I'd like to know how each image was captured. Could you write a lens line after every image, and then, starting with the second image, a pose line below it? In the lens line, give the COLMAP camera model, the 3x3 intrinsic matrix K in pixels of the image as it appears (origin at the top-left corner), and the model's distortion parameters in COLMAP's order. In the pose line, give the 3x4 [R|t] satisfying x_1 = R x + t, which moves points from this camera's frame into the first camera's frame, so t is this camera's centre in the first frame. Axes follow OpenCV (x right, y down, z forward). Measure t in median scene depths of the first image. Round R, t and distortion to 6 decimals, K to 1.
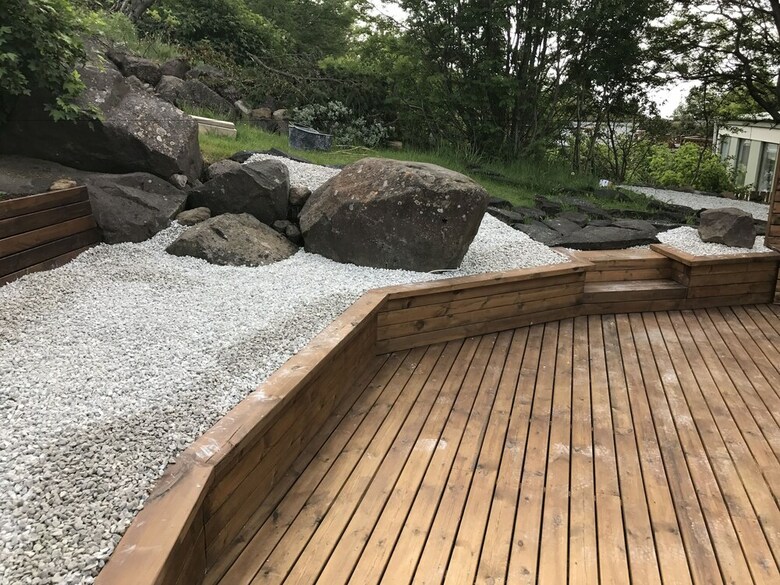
lens RADIAL K [[644.9, 0, 390.1], [0, 644.9, 285.3], [0, 0, 1]] dist [0.049418, -0.065576]
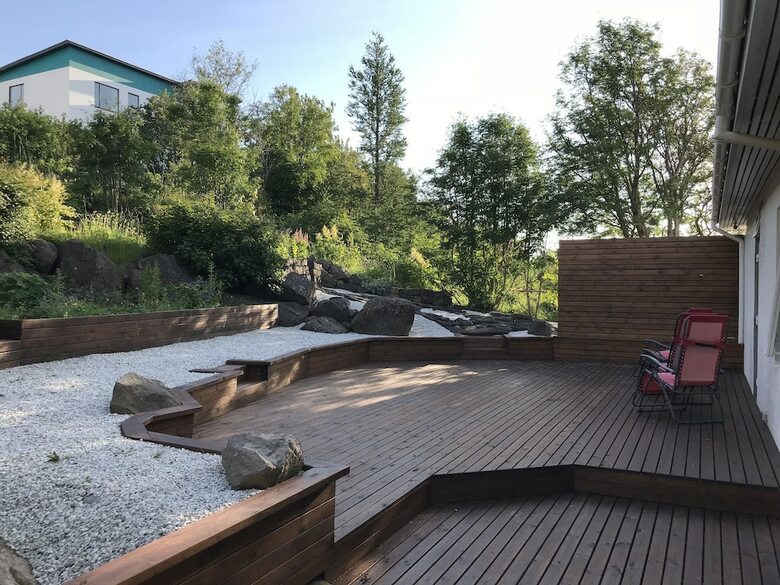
lens RADIAL K [[644.9, 0, 390.1], [0, 644.9, 285.3], [0, 0, 1]] dist [0.049418, -0.065576]
pose [[0.983199, -0.007279, -0.182390, 0.485951], [-0.042935, 0.961947, -0.269840, 0.455993], [0.177414, 0.273137, 0.945474, -1.440101]]
